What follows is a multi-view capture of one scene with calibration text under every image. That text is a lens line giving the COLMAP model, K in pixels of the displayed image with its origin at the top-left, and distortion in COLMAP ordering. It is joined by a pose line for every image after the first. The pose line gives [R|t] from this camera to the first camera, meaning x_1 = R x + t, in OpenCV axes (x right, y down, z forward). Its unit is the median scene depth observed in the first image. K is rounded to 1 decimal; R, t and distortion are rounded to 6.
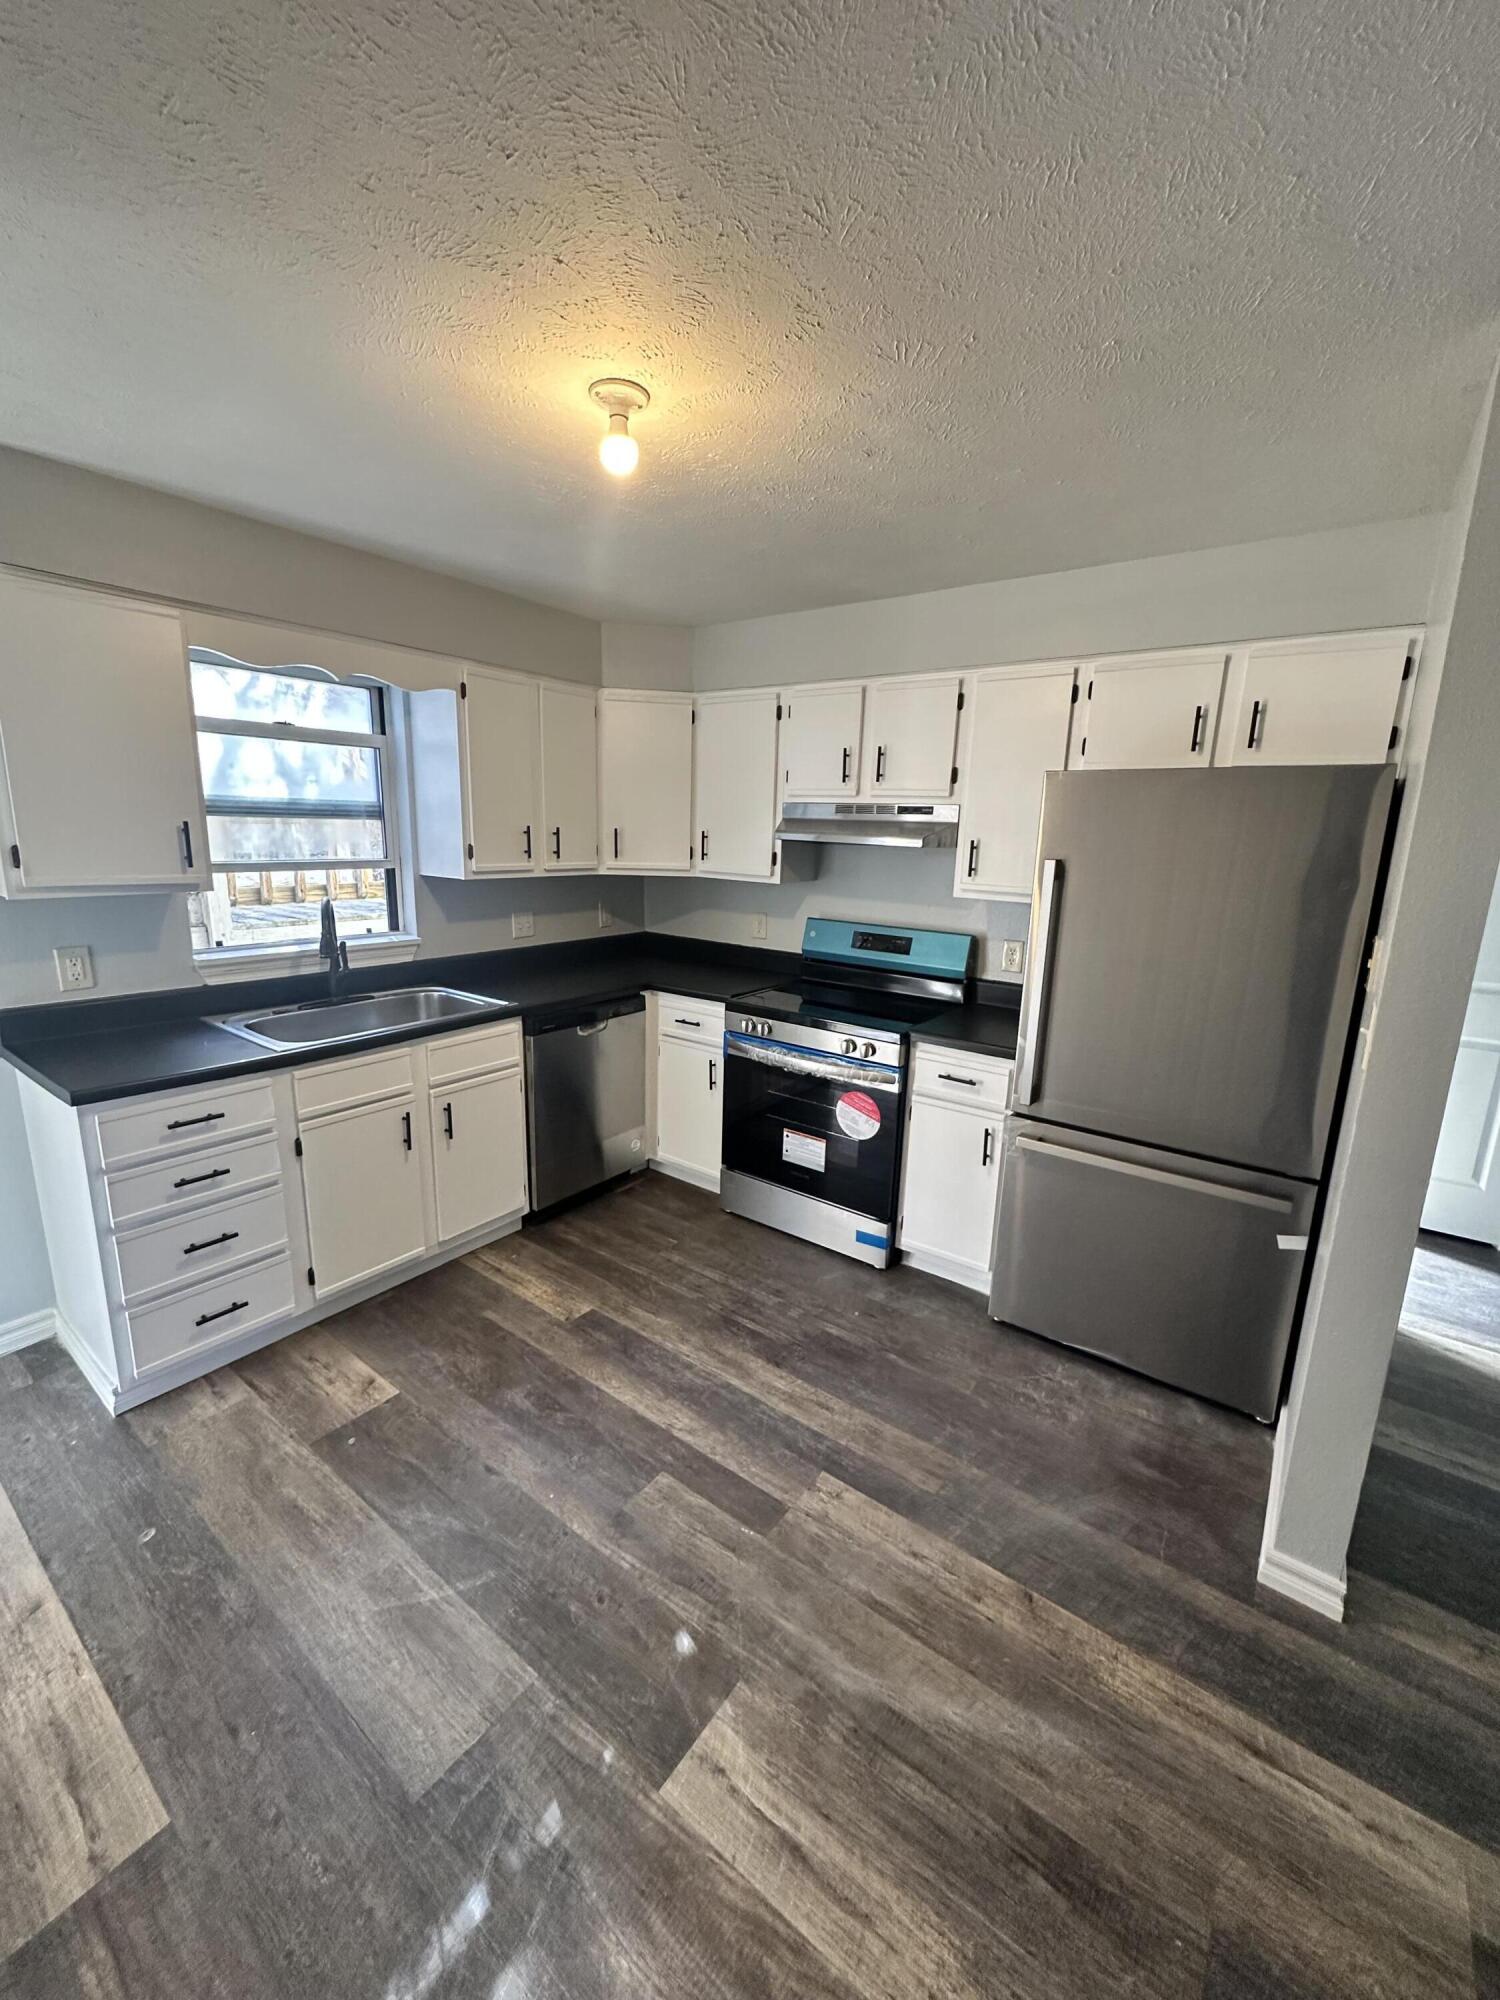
lens RADIAL K [[798.1, 0, 749.6], [0, 798.1, 1000.1], [0, 0, 1]] dist [-0.000774, 0.000259]
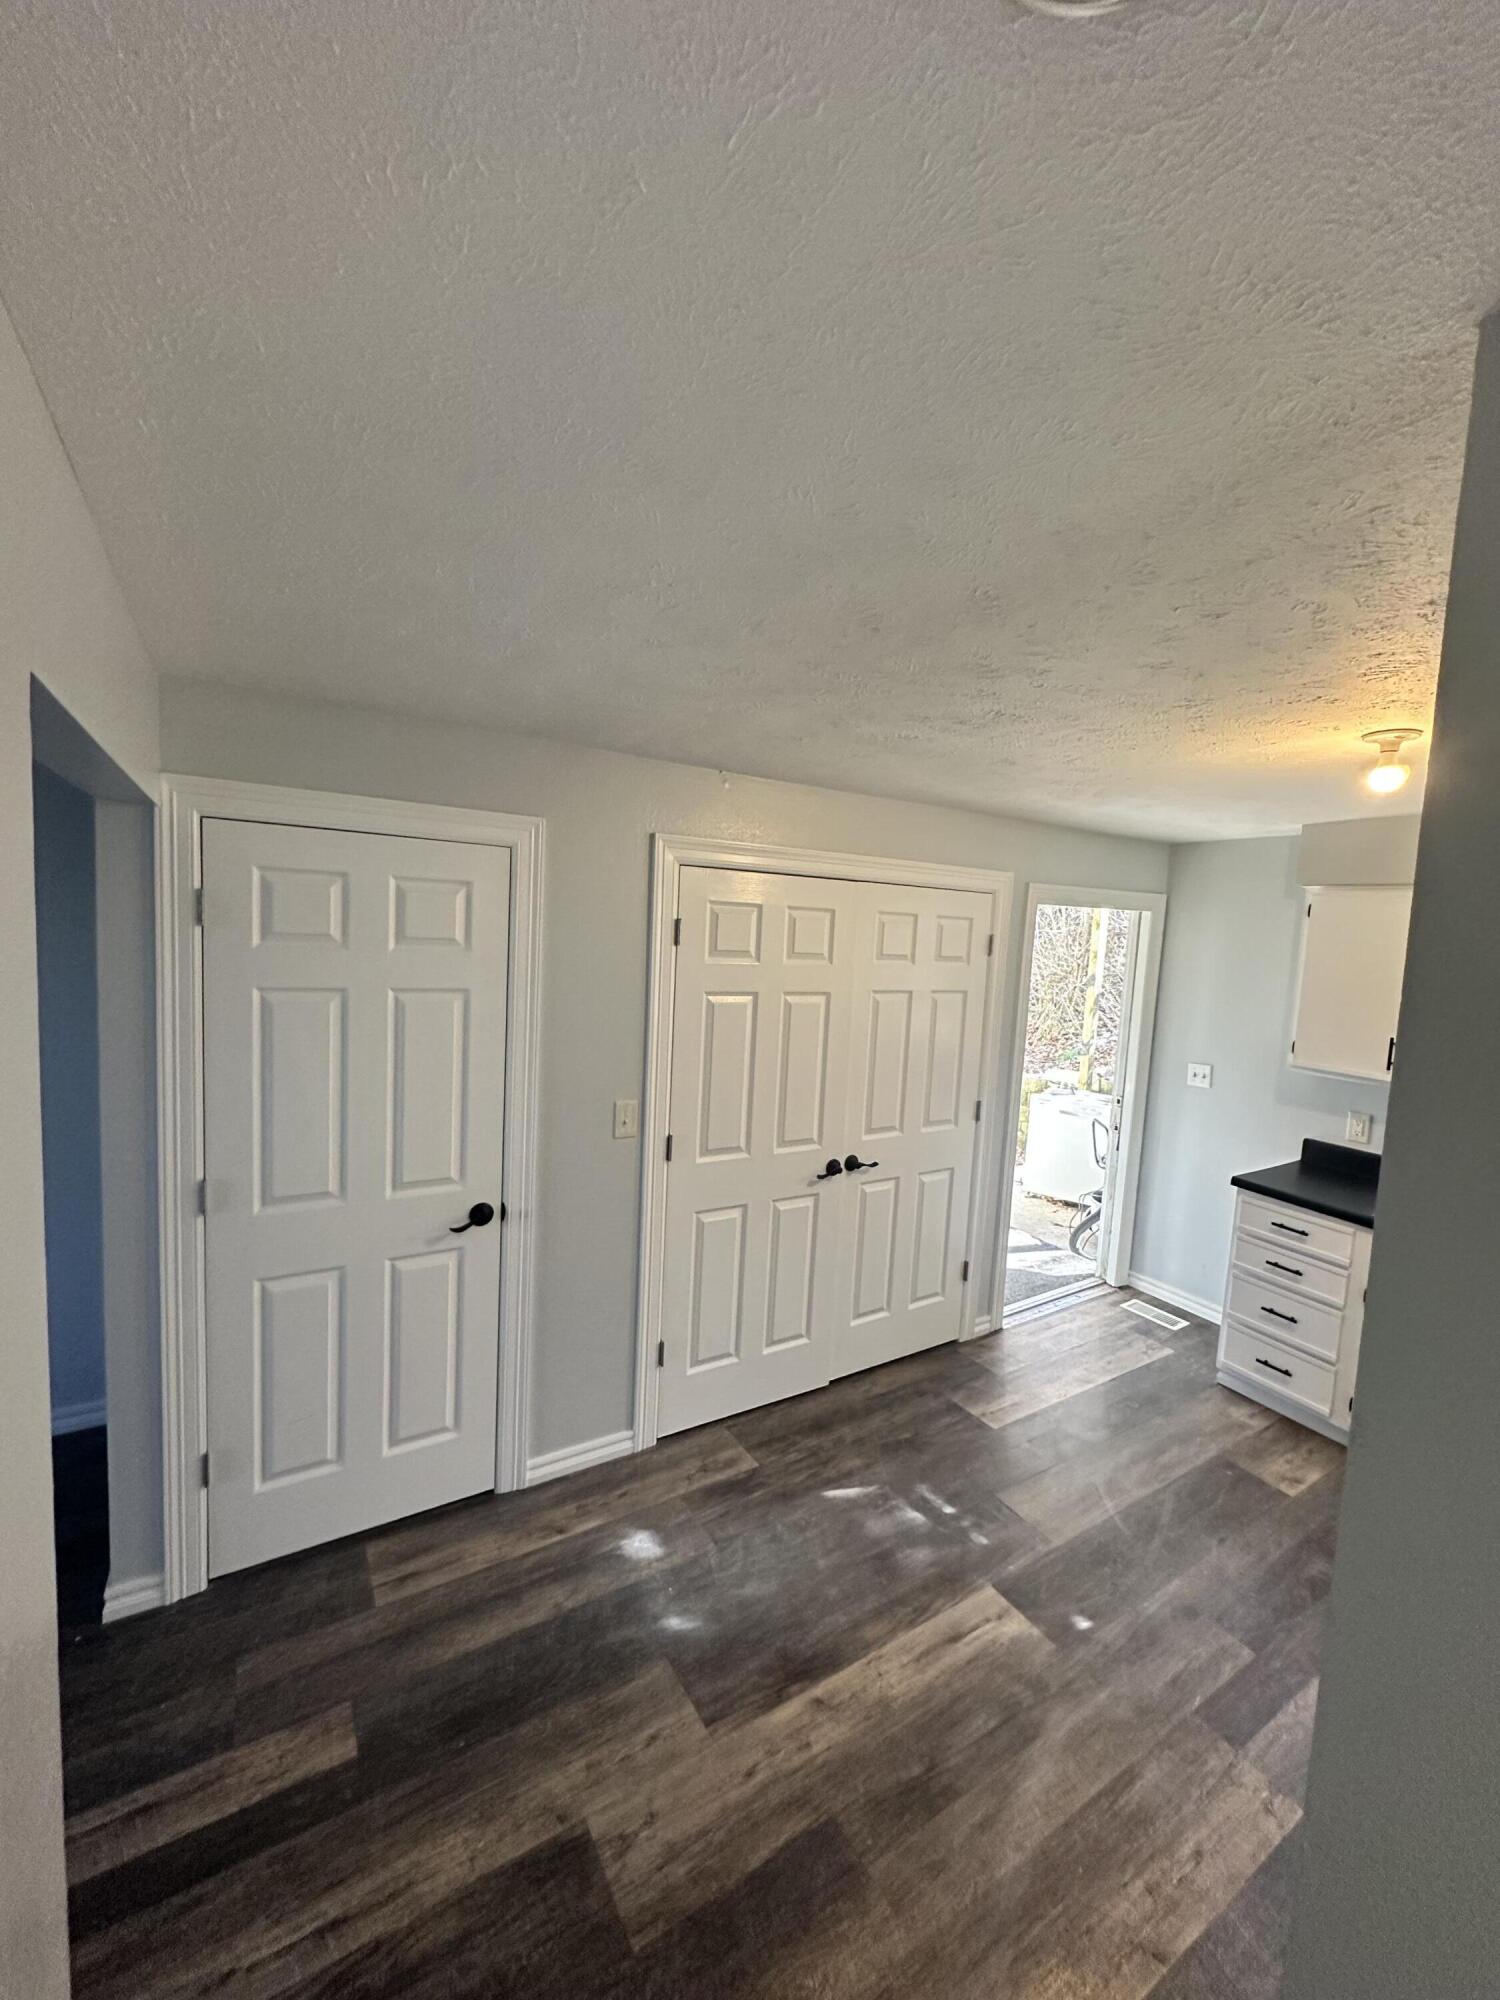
lens RADIAL K [[798.1, 0, 752.1], [0, 798.1, 997.0], [0, 0, 1]] dist [-0.000774, 0.000259]
pose [[-0.364521, 0.038065, -0.930417, 1.463423], [-0.255145, 0.956844, 0.139107, -0.302350], [0.895559, 0.288098, -0.339078, 0.676550]]
